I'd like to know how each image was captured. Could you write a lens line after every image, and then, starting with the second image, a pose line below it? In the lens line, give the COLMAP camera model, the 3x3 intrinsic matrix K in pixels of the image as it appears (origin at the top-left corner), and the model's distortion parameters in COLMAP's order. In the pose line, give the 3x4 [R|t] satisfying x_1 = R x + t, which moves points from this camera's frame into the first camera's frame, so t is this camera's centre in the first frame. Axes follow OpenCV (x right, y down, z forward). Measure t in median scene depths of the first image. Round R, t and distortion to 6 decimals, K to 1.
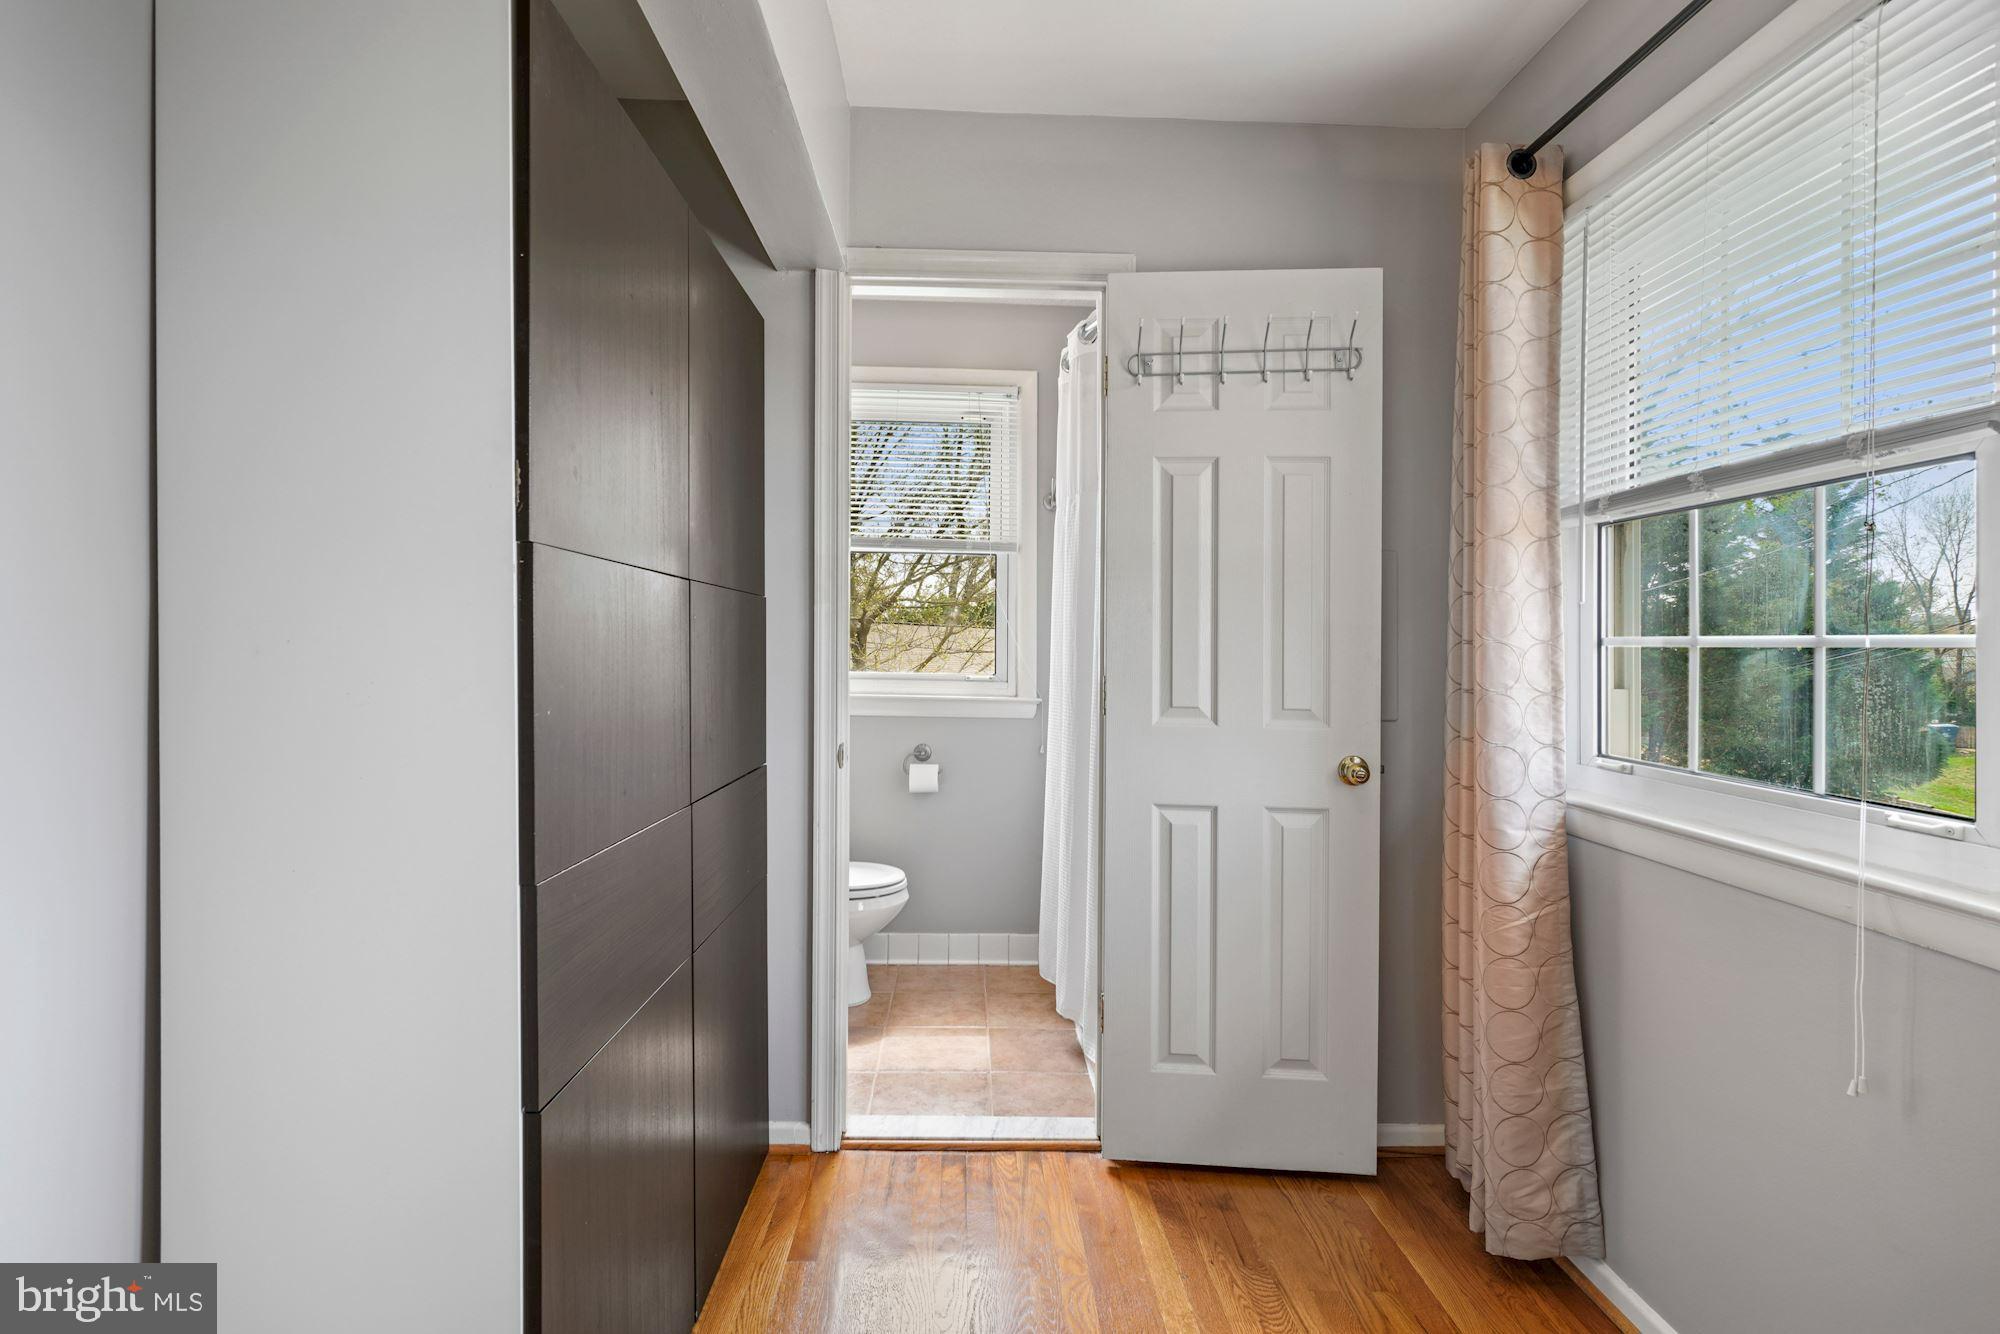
lens RADIAL K [[1001.6, 0, 997.5], [0, 1001.6, 657.0], [0, 0, 1]] dist [0.002512, 0.000825]
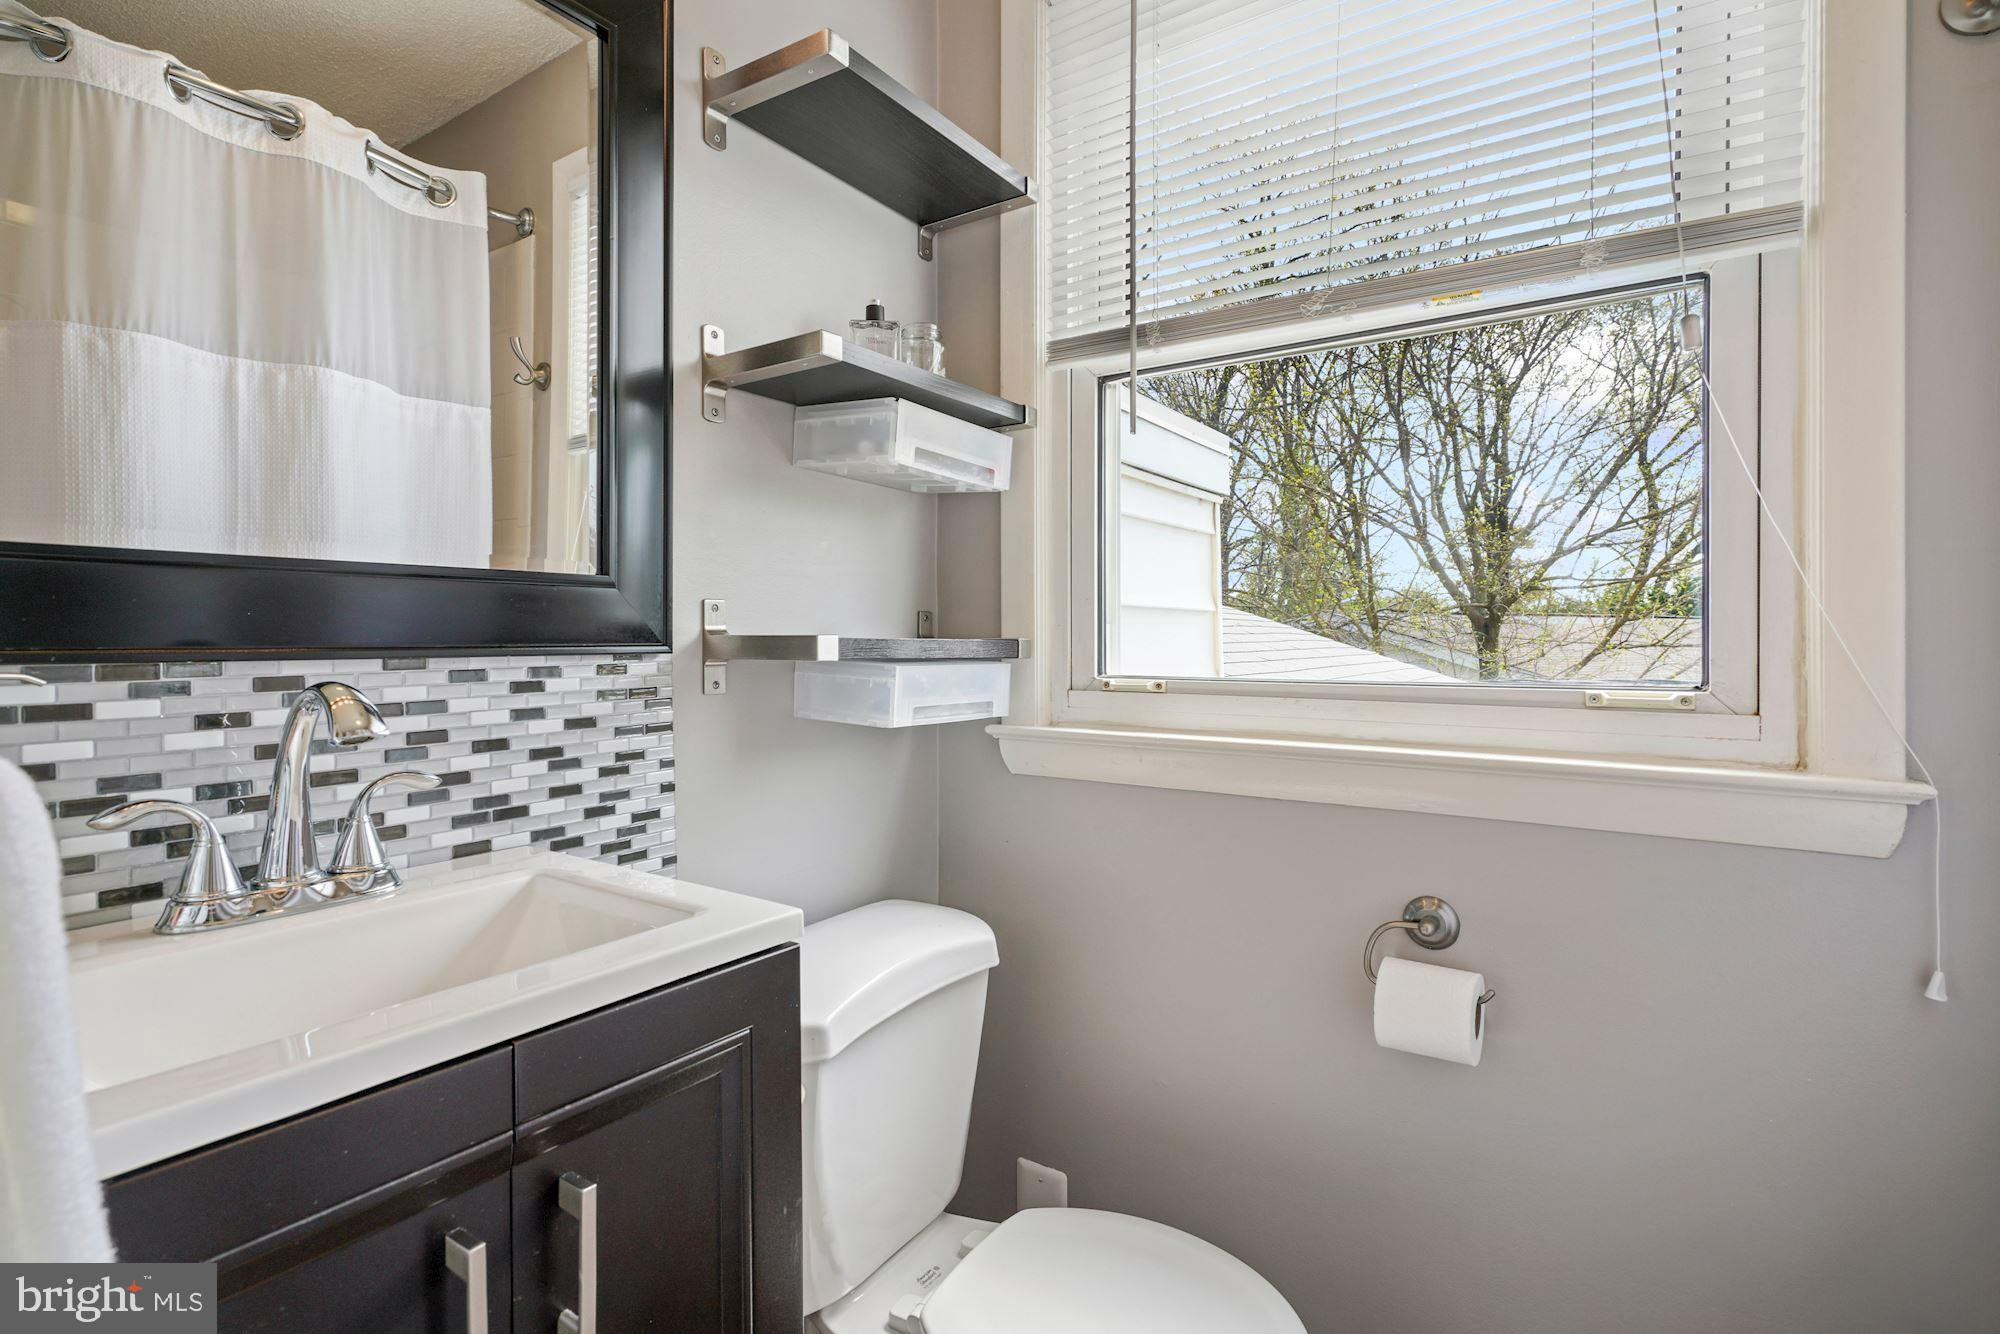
lens RADIAL K [[1001.6, 0, 993.2], [0, 1001.6, 649.7], [0, 0, 1]] dist [0.002512, 0.000825]
pose [[0.813381, -0.003371, -0.581721, -0.000998], [-0.001846, 0.999963, -0.008376, 0.009698], [0.581728, 0.007887, 0.813345, 0.649760]]
